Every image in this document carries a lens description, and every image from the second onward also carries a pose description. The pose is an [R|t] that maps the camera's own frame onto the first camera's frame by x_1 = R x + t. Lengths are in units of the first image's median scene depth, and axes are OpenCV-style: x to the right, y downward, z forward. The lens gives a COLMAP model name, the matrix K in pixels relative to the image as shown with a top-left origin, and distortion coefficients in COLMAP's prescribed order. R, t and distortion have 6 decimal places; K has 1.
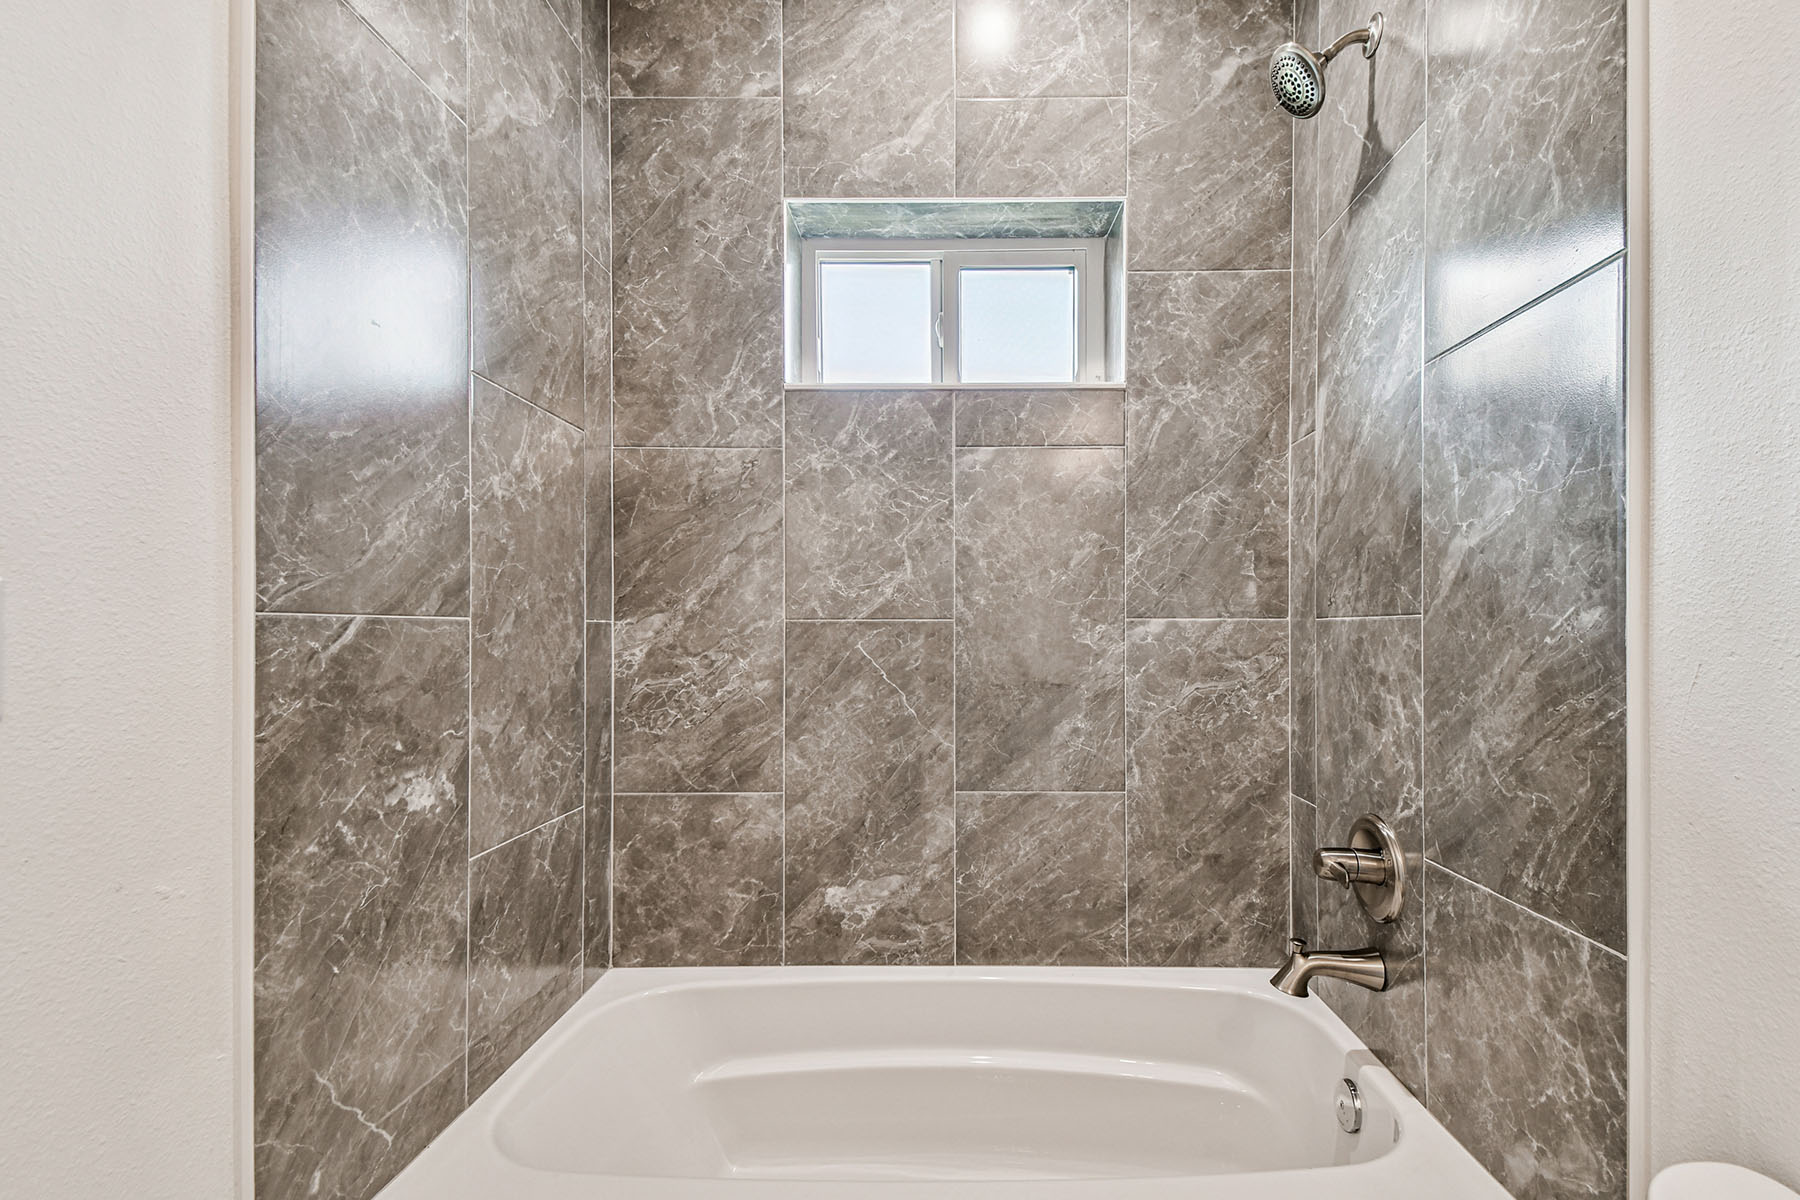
lens RADIAL K [[761.2, 0, 910.2], [0, 761.2, 618.9], [0, 0, 1]] dist [0.032861, -0.000560]
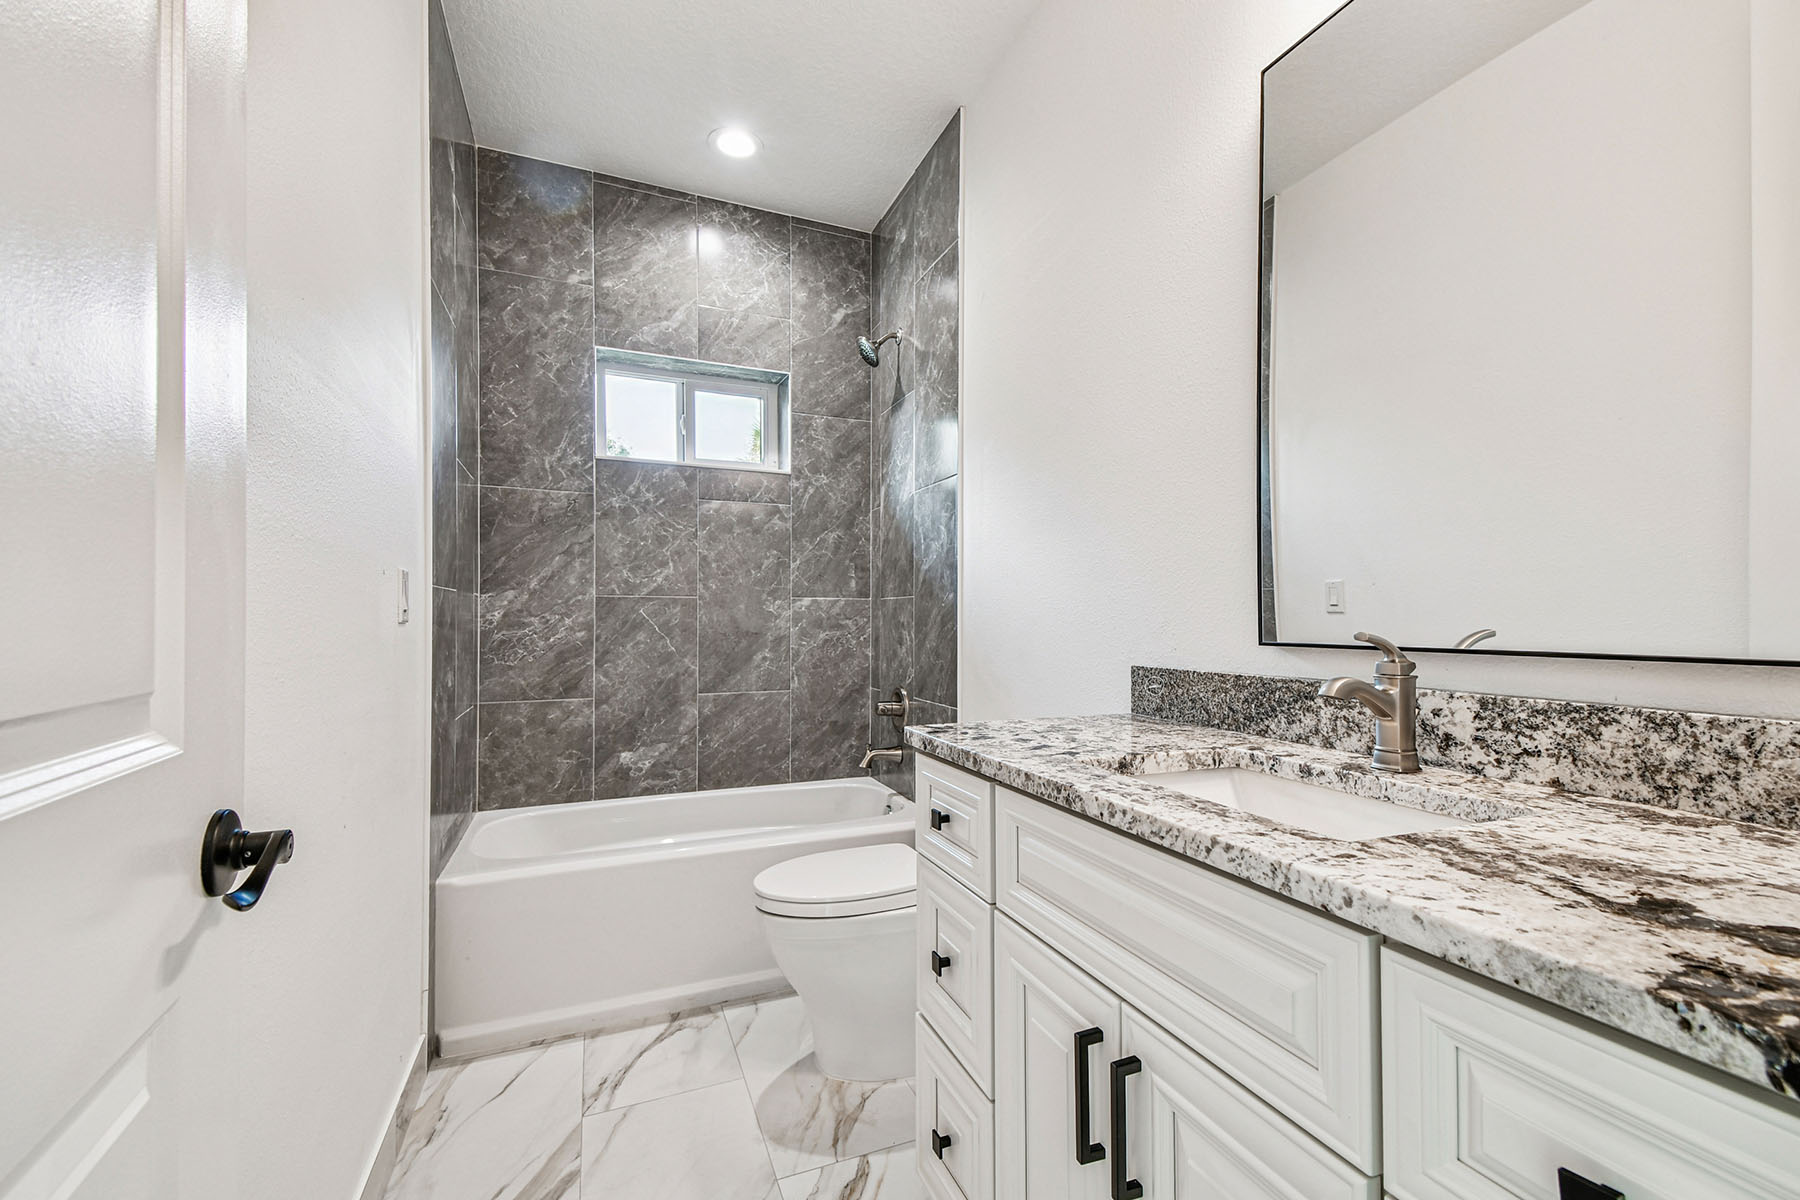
lens RADIAL K [[761.2, 0, 910.2], [0, 761.2, 618.9], [0, 0, 1]] dist [0.032861, -0.000560]
pose [[0.894774, 0.000091, 0.446519, -0.295011], [-0.004217, 0.999957, 0.008246, 0.036127], [-0.446500, -0.009262, 0.894736, -0.815624]]
